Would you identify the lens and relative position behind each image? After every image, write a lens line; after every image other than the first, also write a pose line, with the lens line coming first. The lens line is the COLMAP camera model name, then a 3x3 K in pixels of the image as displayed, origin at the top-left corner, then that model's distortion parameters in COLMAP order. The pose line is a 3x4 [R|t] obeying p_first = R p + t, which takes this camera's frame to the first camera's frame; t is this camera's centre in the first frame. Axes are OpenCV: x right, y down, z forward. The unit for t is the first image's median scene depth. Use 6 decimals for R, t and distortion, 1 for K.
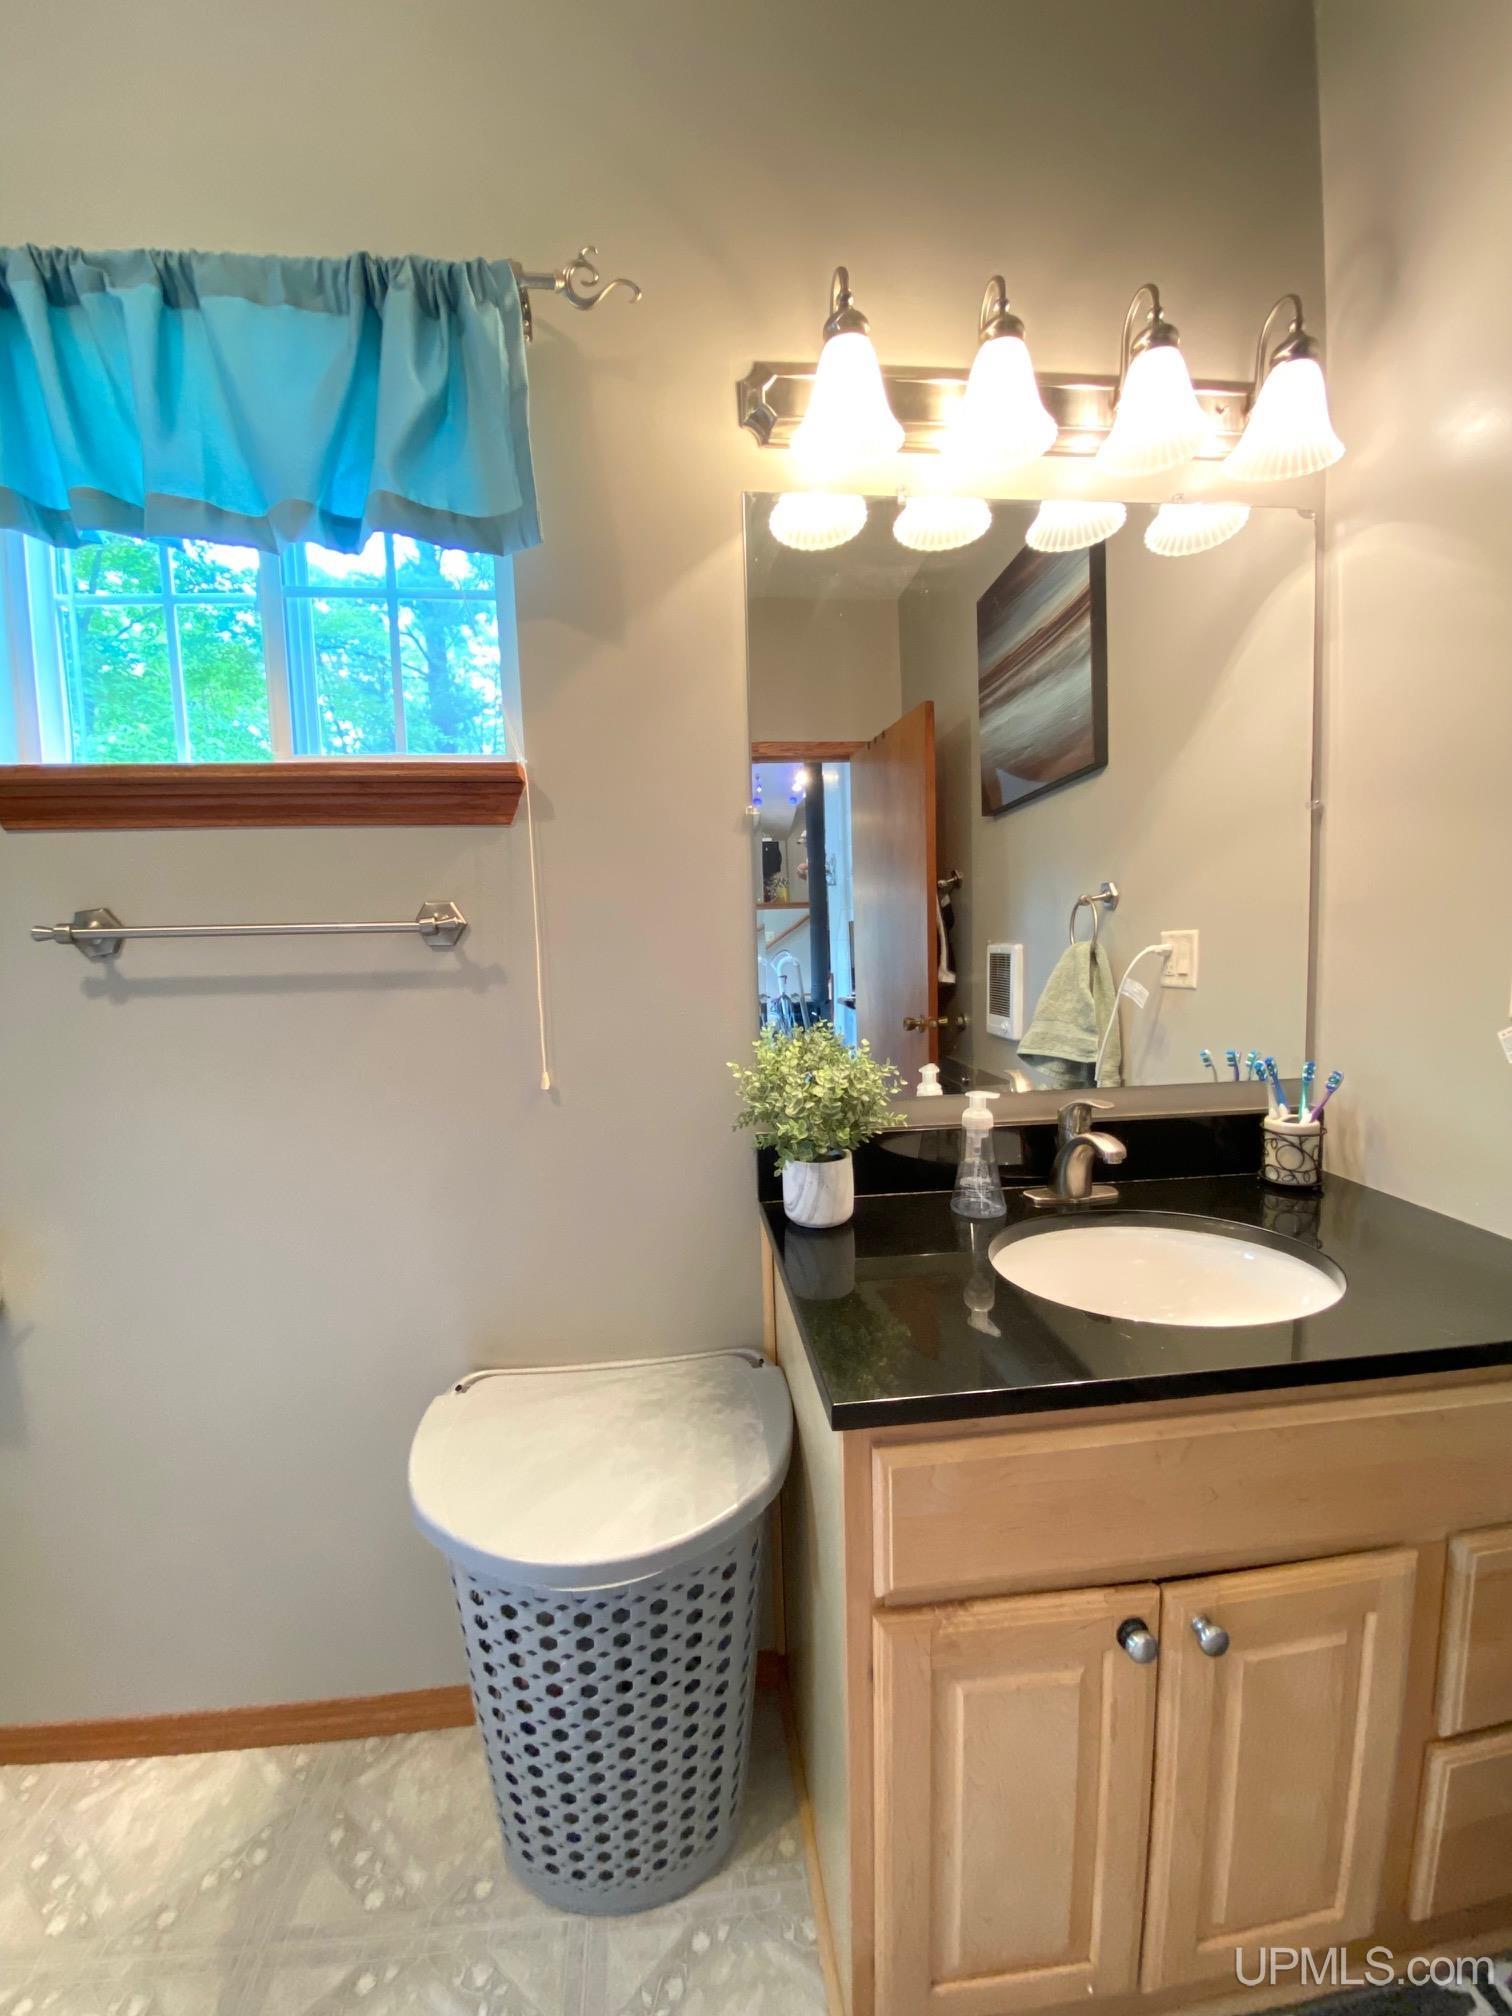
lens RADIAL K [[820.6, 0, 752.3], [0, 820.6, 1000.5], [0, 0, 1]] dist [0.011063, -0.015658]
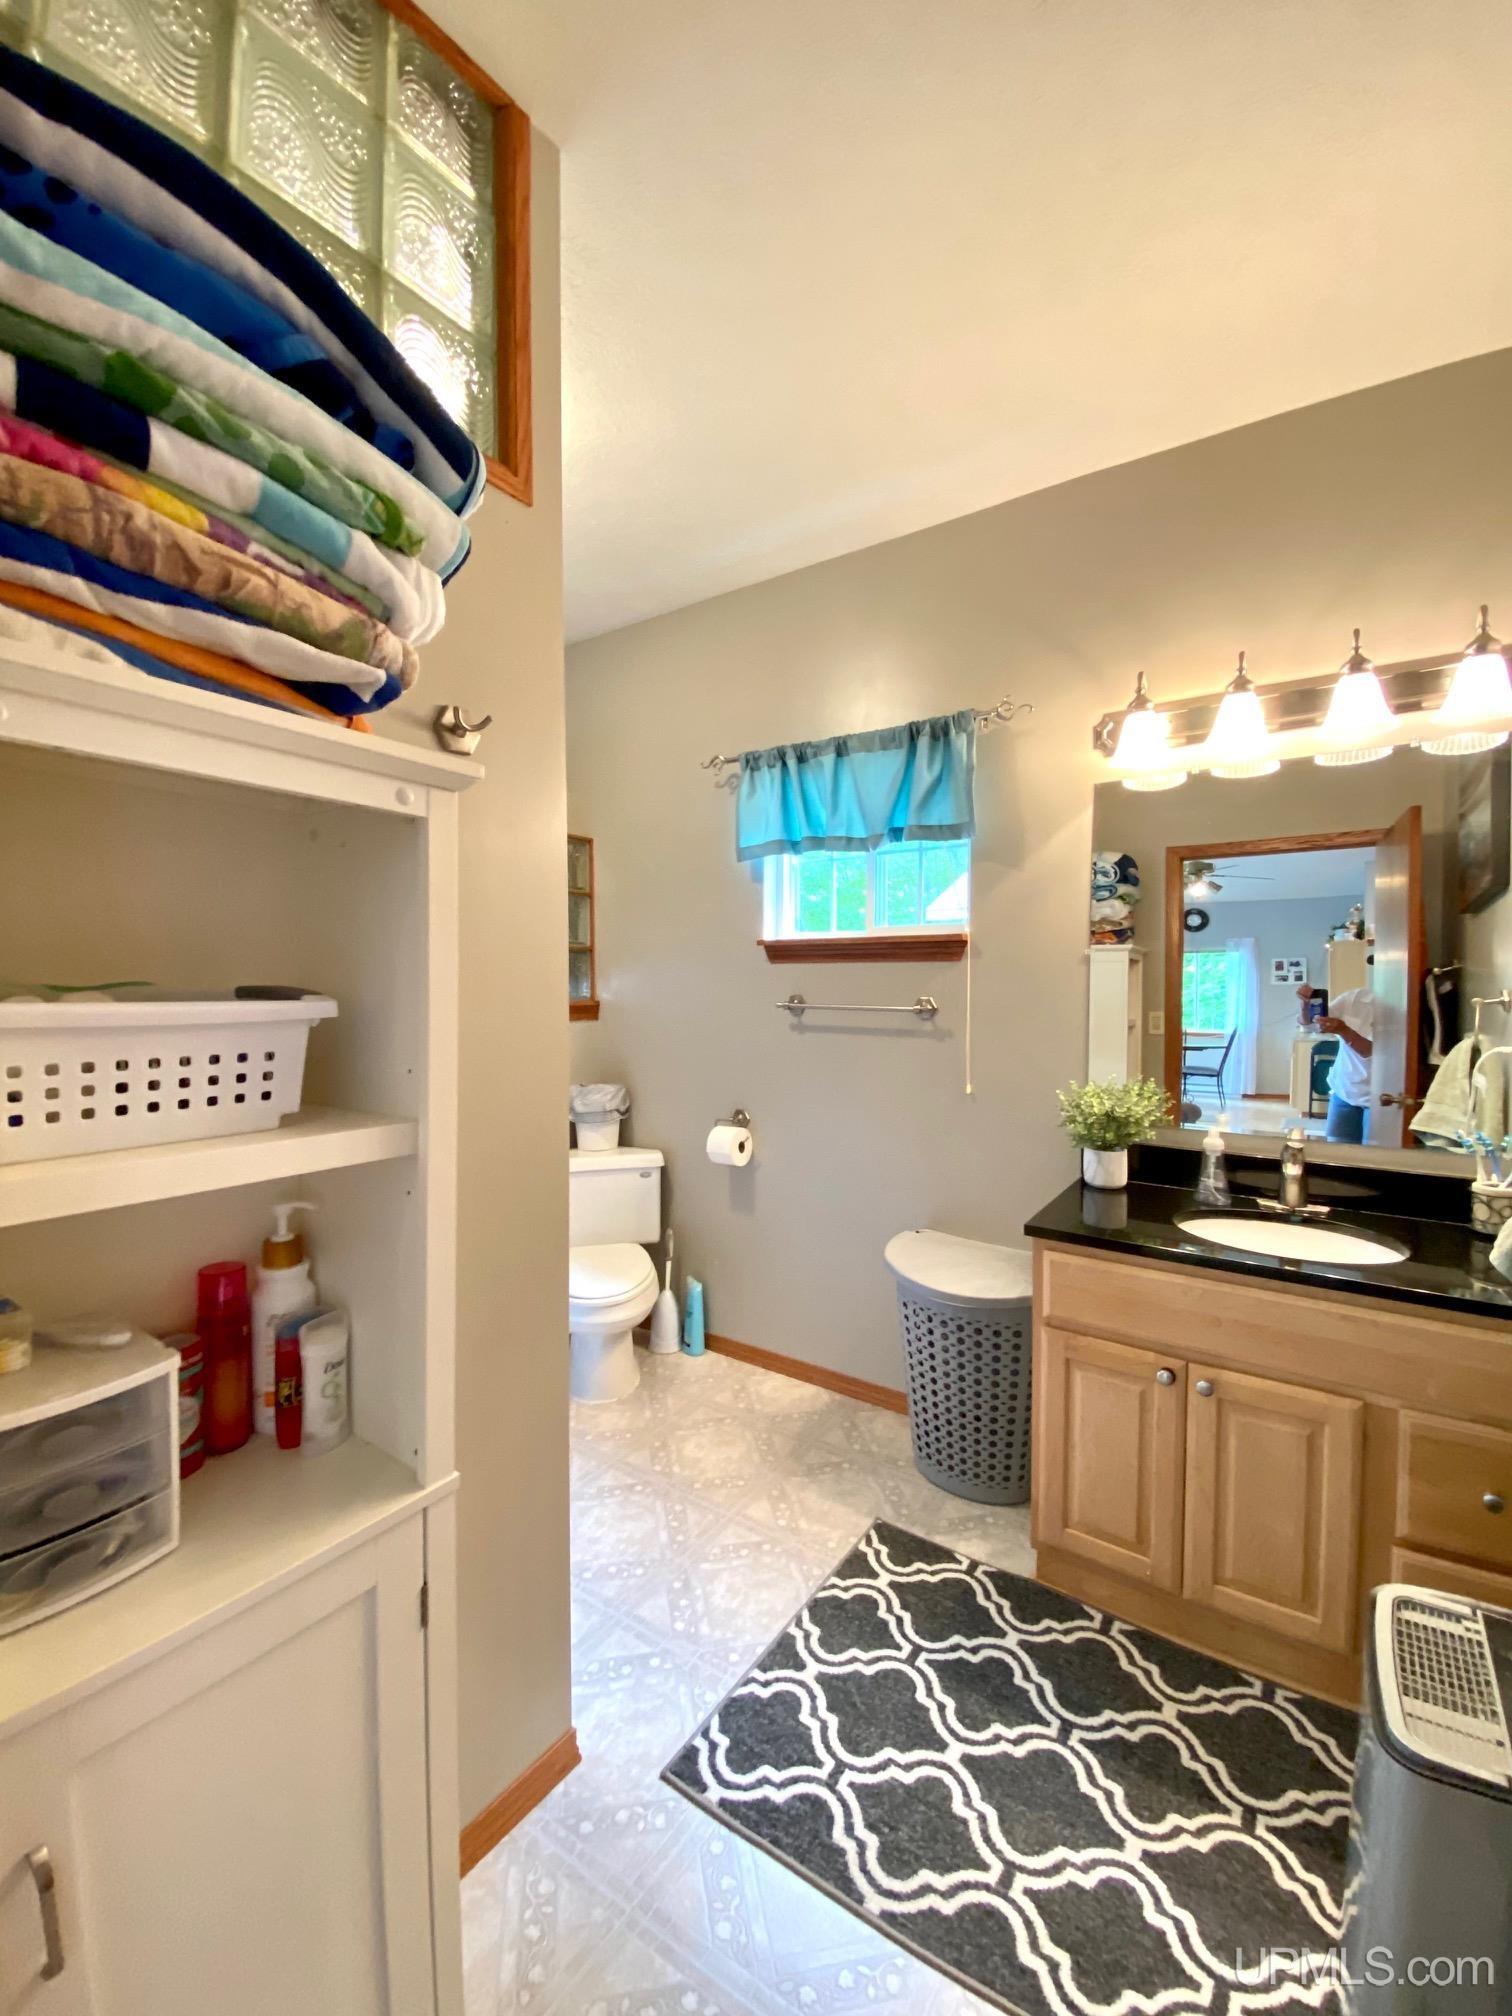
lens RADIAL K [[818.6, 0, 748.2], [0, 818.6, 1006.0], [0, 0, 1]] dist [0.029334, -0.026641]
pose [[0.755369, 0.053125, -0.653142, 0.716719], [-0.084808, 0.996251, -0.017048, -0.026423], [0.649788, 0.068270, 0.757043, -0.980632]]
